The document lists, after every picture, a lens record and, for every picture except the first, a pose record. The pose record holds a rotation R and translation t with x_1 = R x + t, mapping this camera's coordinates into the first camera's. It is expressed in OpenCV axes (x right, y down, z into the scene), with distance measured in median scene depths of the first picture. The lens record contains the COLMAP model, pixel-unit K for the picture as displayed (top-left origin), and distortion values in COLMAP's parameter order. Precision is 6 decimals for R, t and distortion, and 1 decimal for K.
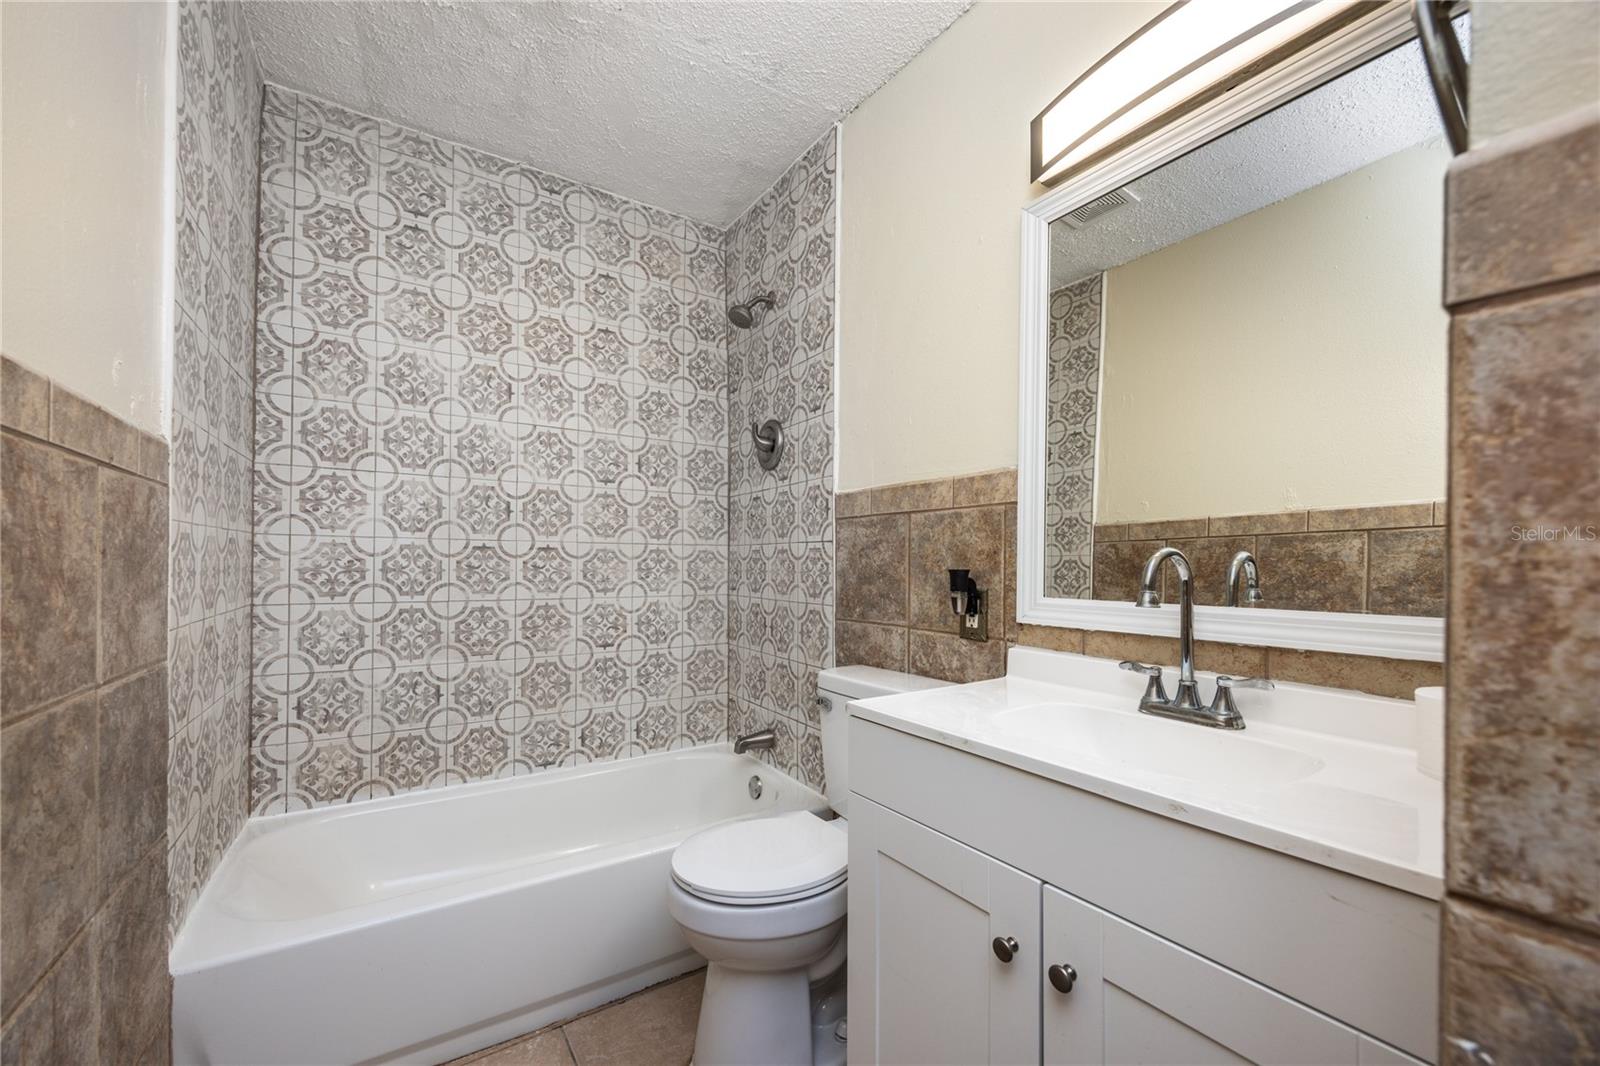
lens RADIAL K [[611.4, 0, 790.7], [0, 611.4, 562.8], [0, 0, 1]] dist [-0.003873, 0.001511]
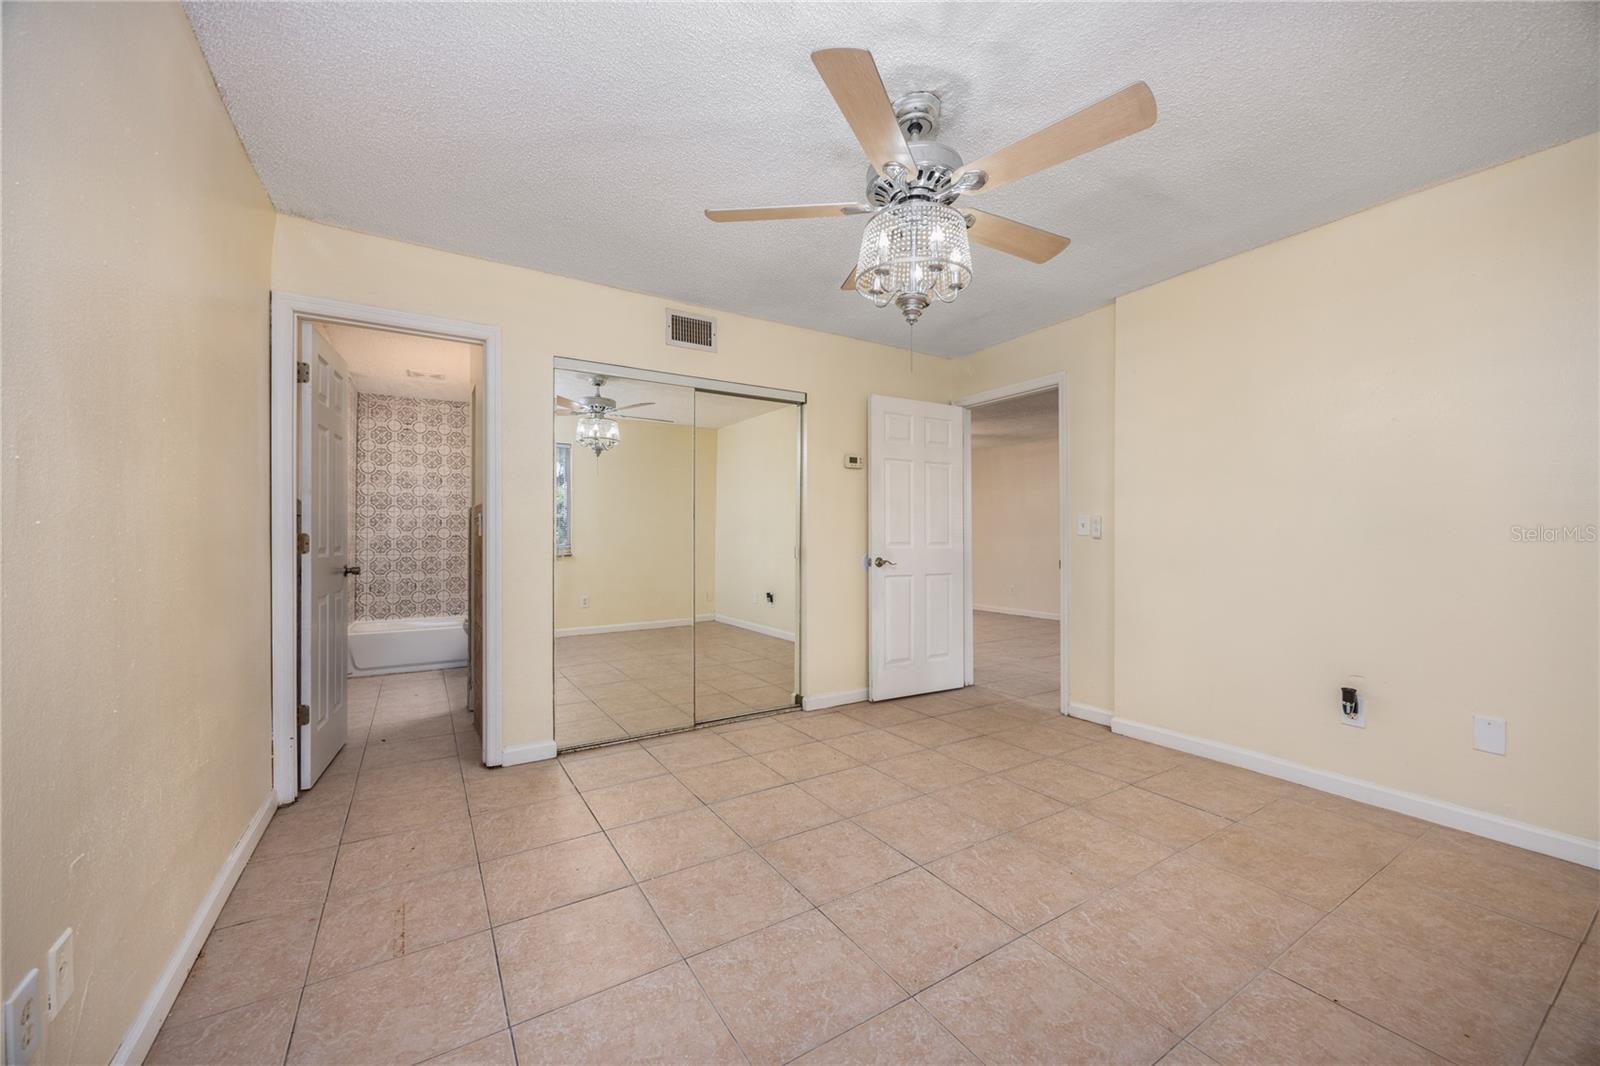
lens RADIAL K [[611.4, 0, 804.2], [0, 611.4, 530.5], [0, 0, 1]] dist [-0.003873, 0.001511]
pose [[0.999760, -0.004323, -0.021478, 1.388337], [0.004282, 0.999989, -0.001957, -0.039842], [0.021486, 0.001865, 0.999767, -1.942566]]
